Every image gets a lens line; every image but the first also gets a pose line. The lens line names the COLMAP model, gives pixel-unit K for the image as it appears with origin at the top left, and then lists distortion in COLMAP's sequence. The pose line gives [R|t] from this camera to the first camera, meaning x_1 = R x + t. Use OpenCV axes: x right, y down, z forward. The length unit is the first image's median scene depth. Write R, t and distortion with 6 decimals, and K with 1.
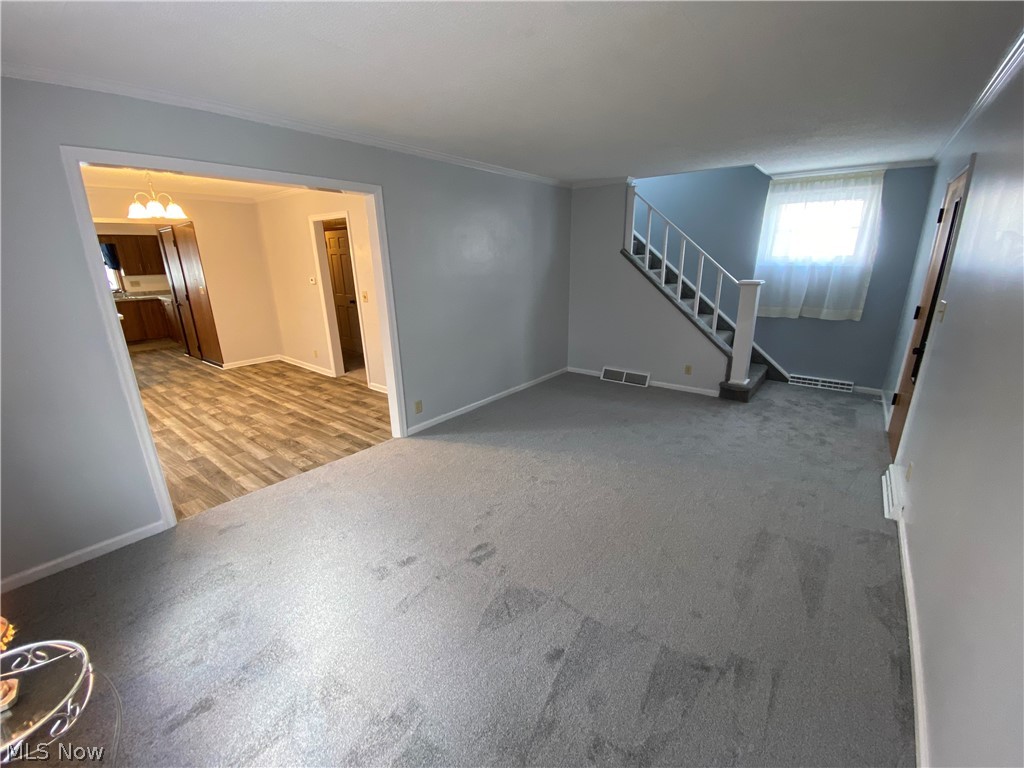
lens RADIAL K [[421.3, 0, 514.0], [0, 421.3, 384.7], [0, 0, 1]] dist [0.012615, -0.012499]
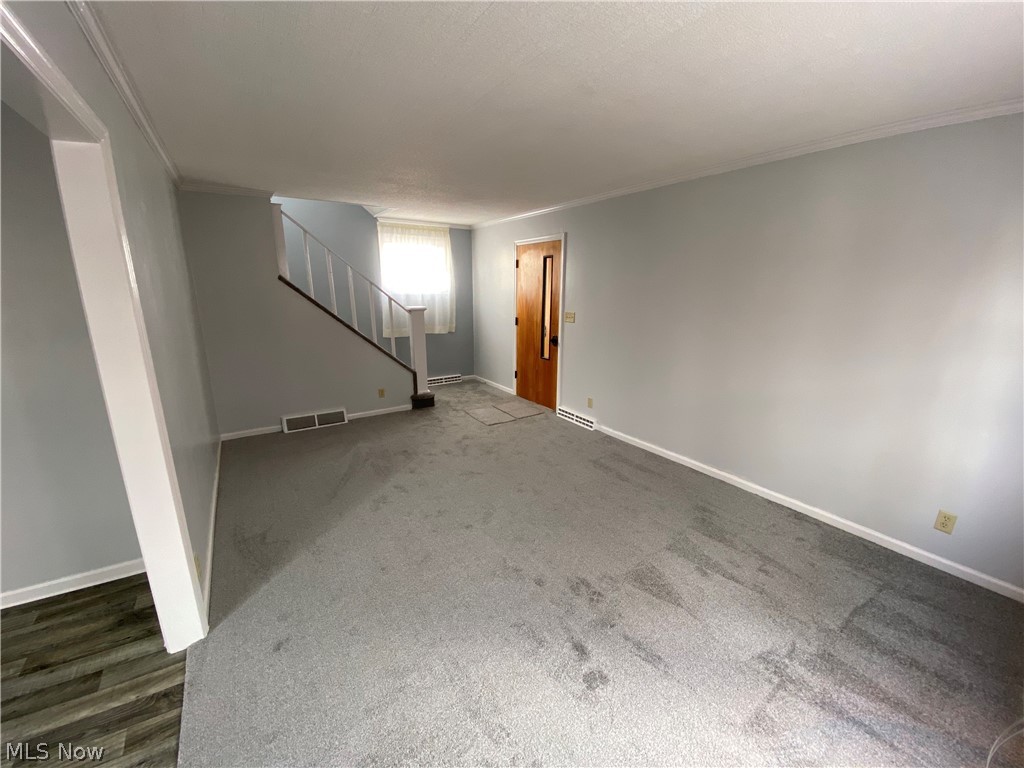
lens RADIAL K [[421.3, 0, 514.4], [0, 421.3, 381.1], [0, 0, 1]] dist [0.012615, -0.012499]
pose [[0.307924, -0.199755, 0.930205, -0.487246], [0.268940, 0.956111, 0.116292, -0.105360], [-0.912608, 0.214360, 0.348132, 0.374366]]
